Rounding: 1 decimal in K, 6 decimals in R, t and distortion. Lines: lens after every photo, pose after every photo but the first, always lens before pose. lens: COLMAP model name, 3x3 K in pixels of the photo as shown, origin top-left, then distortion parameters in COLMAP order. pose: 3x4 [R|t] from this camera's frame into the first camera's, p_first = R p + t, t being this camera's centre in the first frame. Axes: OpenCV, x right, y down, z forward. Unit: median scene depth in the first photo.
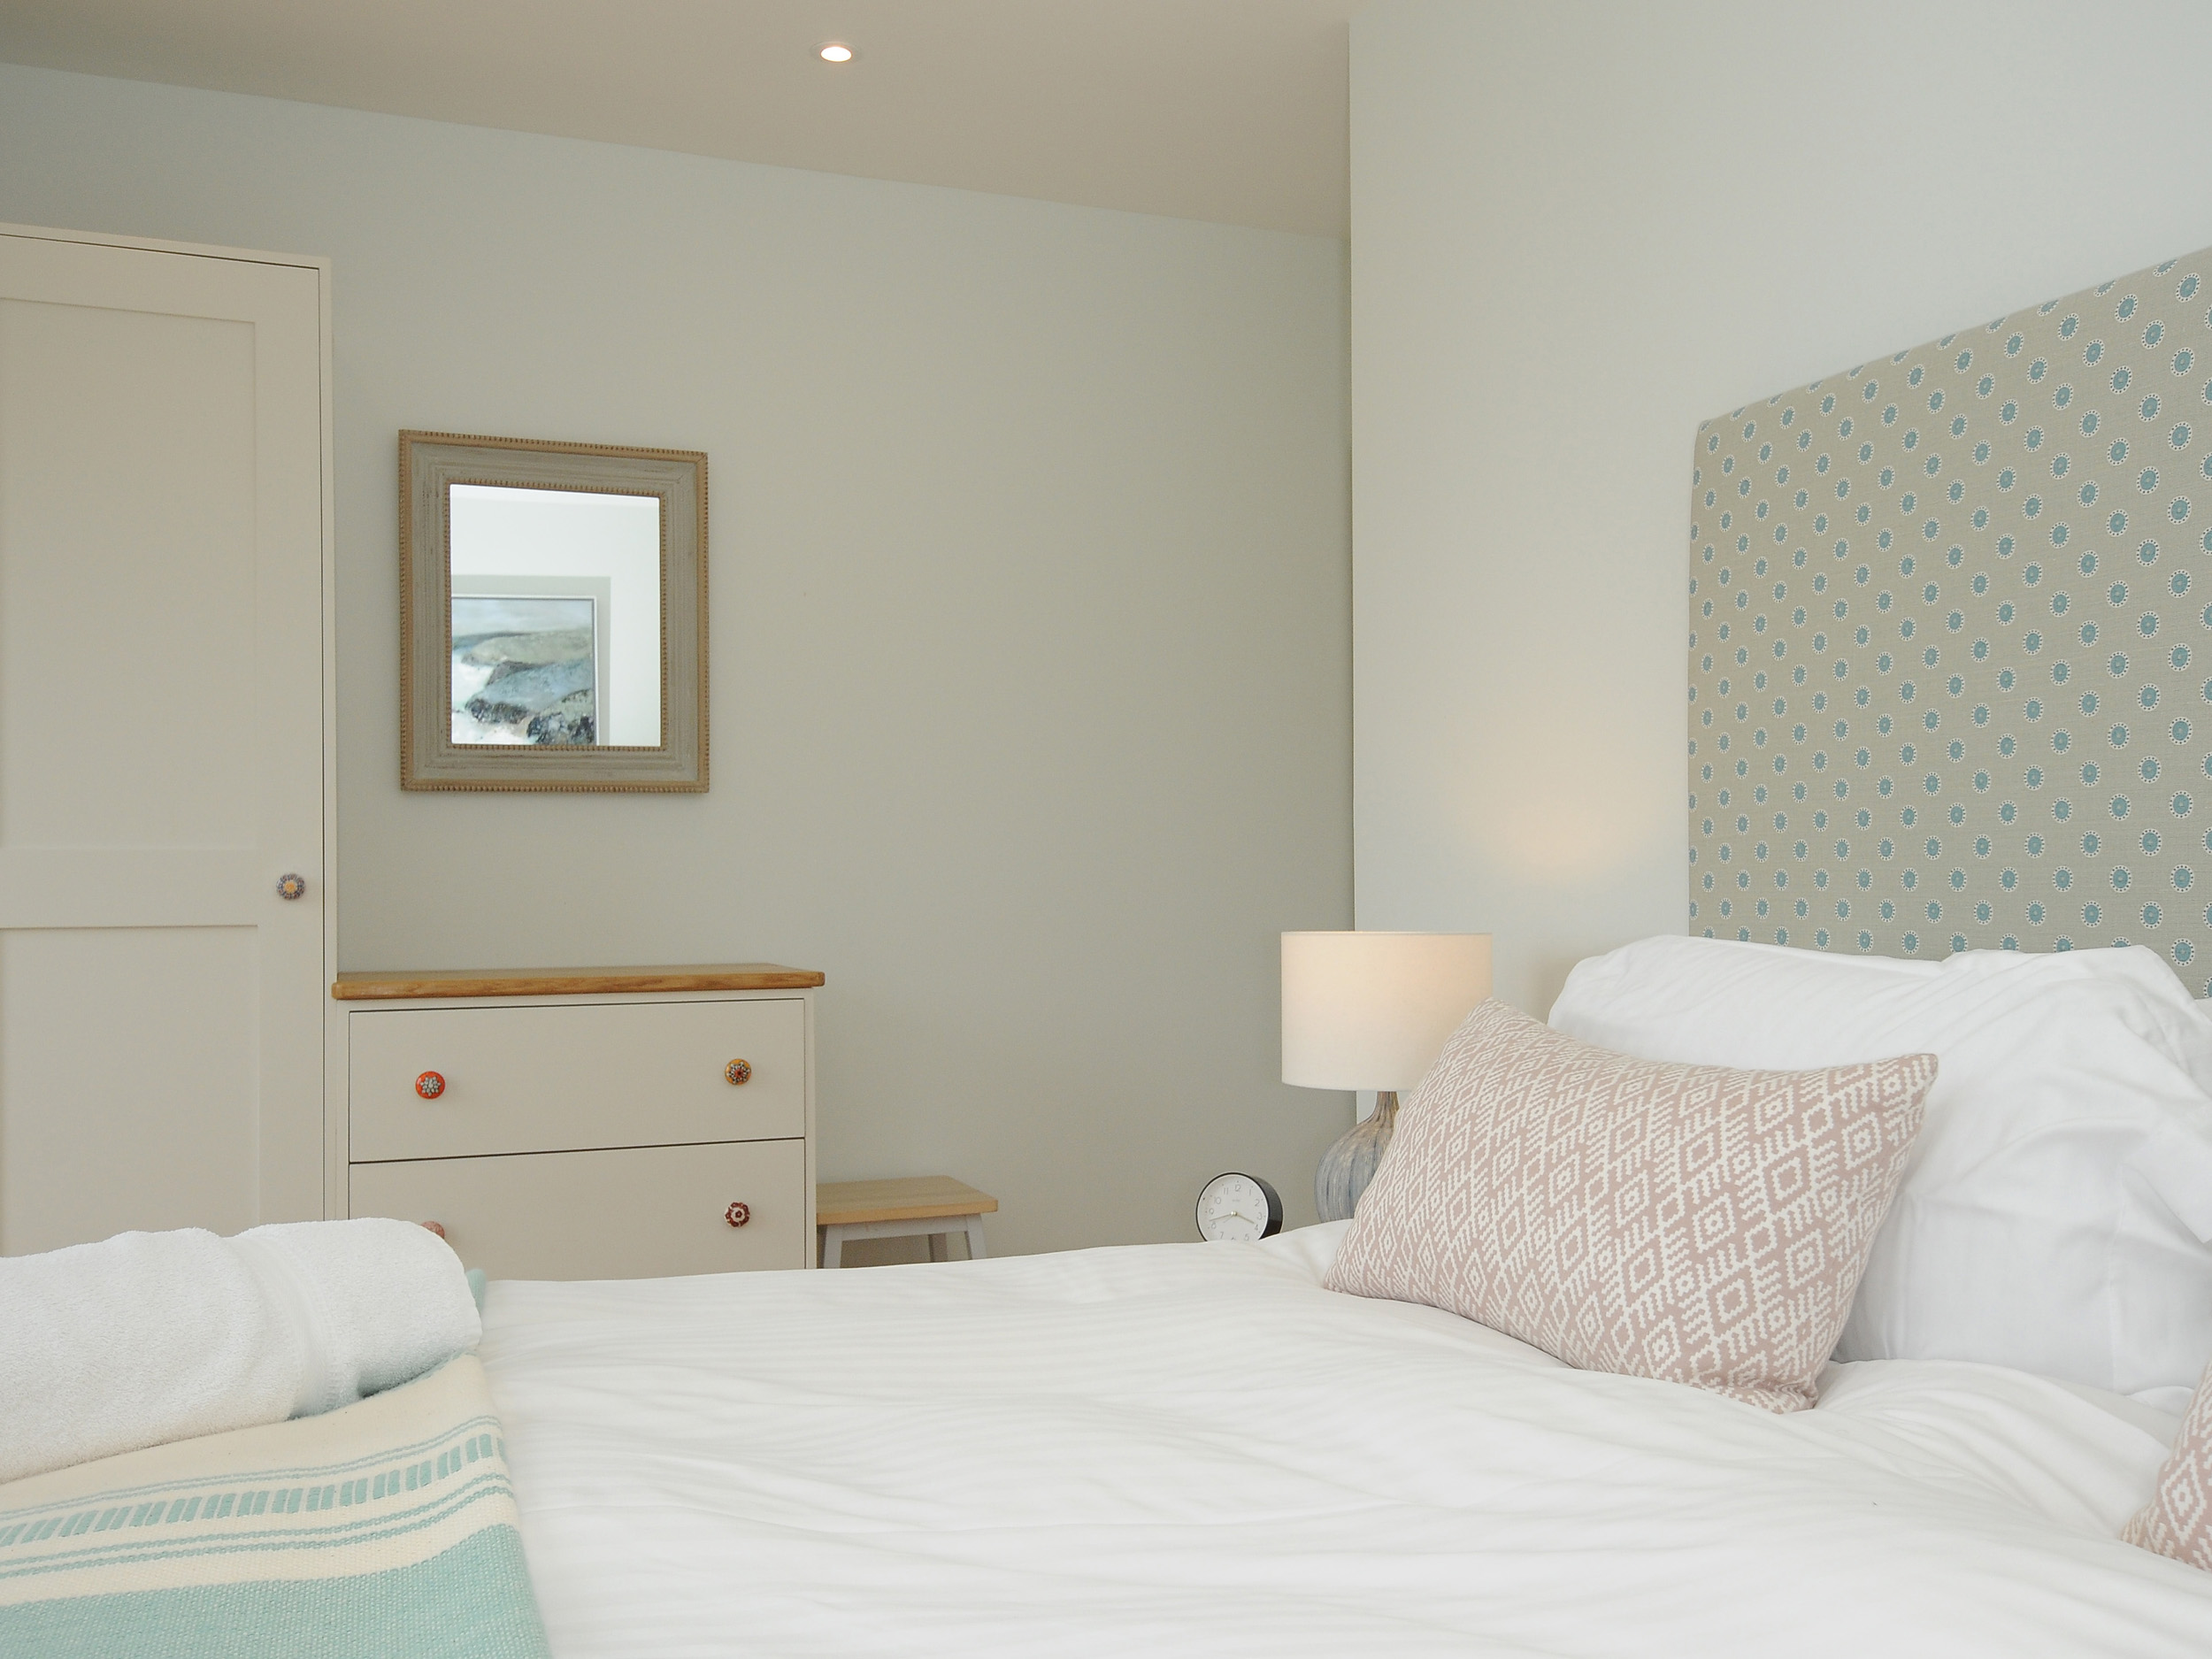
lens RADIAL K [[1825.7, 0, 1101.7], [0, 1825.7, 837.2], [0, 0, 1]] dist [0.034864, -0.013691]
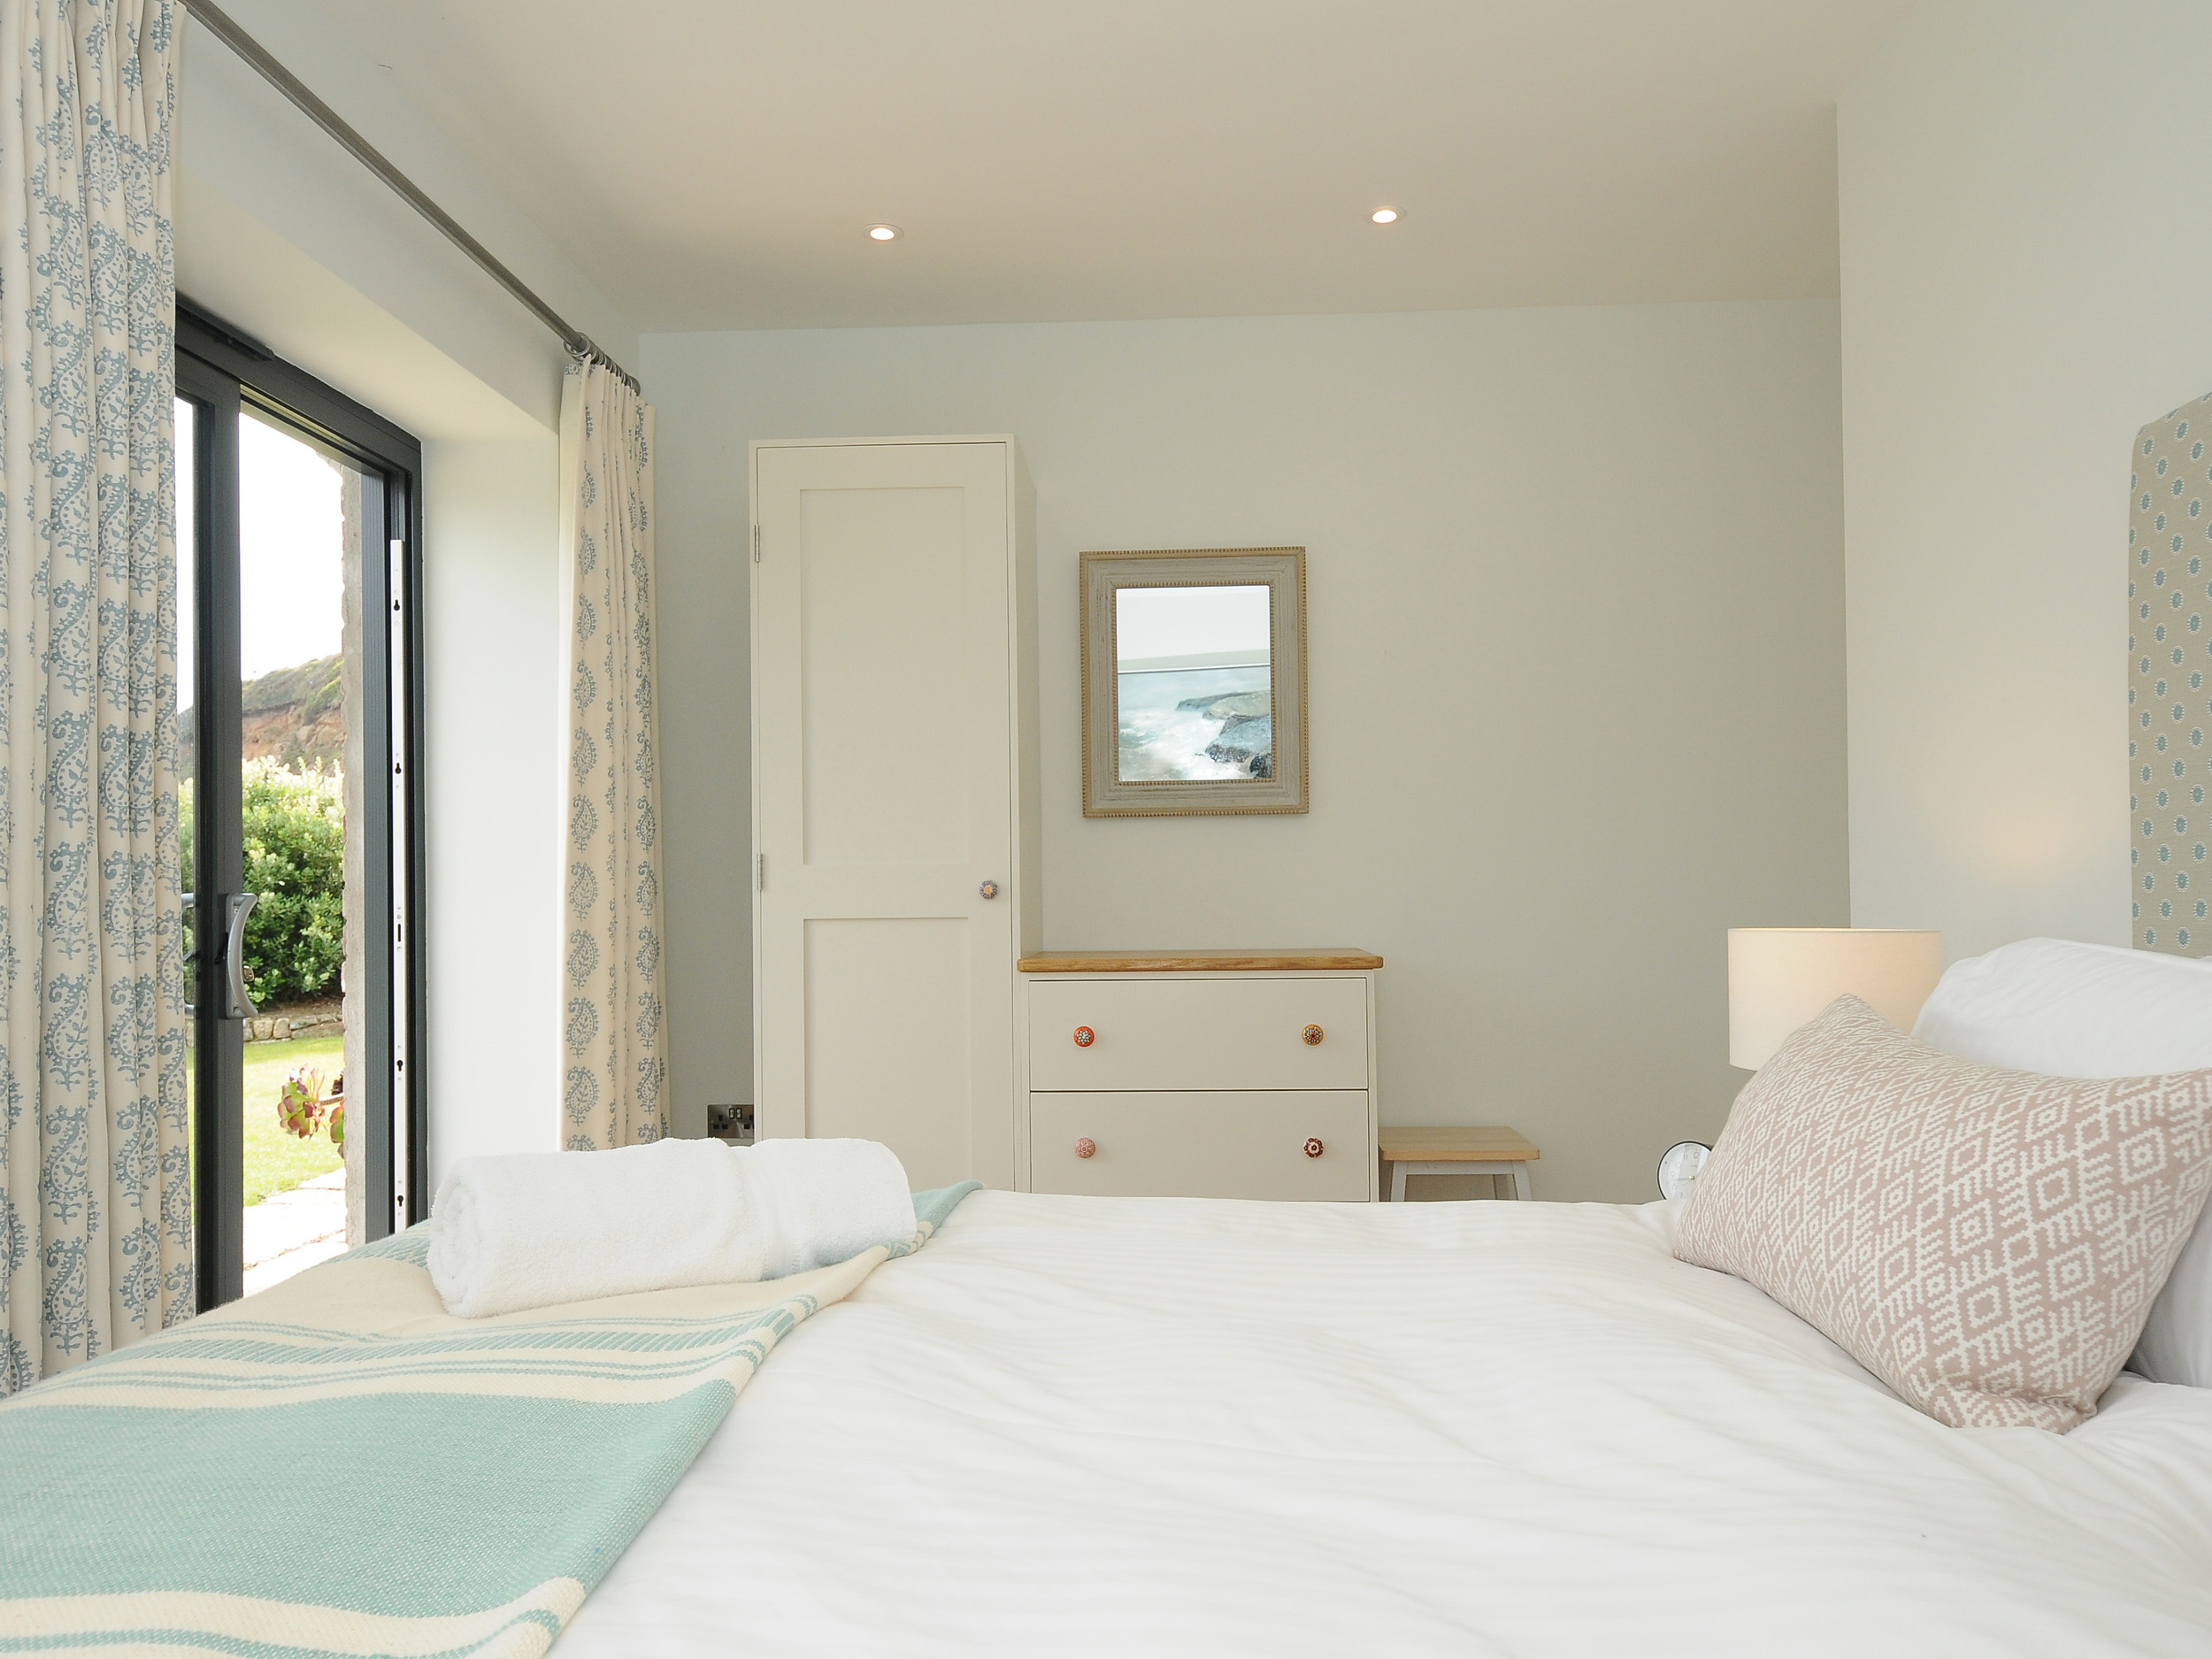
lens RADIAL K [[1447.9, 0, 1105.0], [0, 1447.9, 845.0], [0, 0, 1]] dist [0.020011, -0.012624]
pose [[0.923727, -0.015617, -0.382734, 0.181128], [0.015258, 0.999876, -0.003973, -0.003226], [0.382749, -0.002169, 0.923850, 0.071573]]
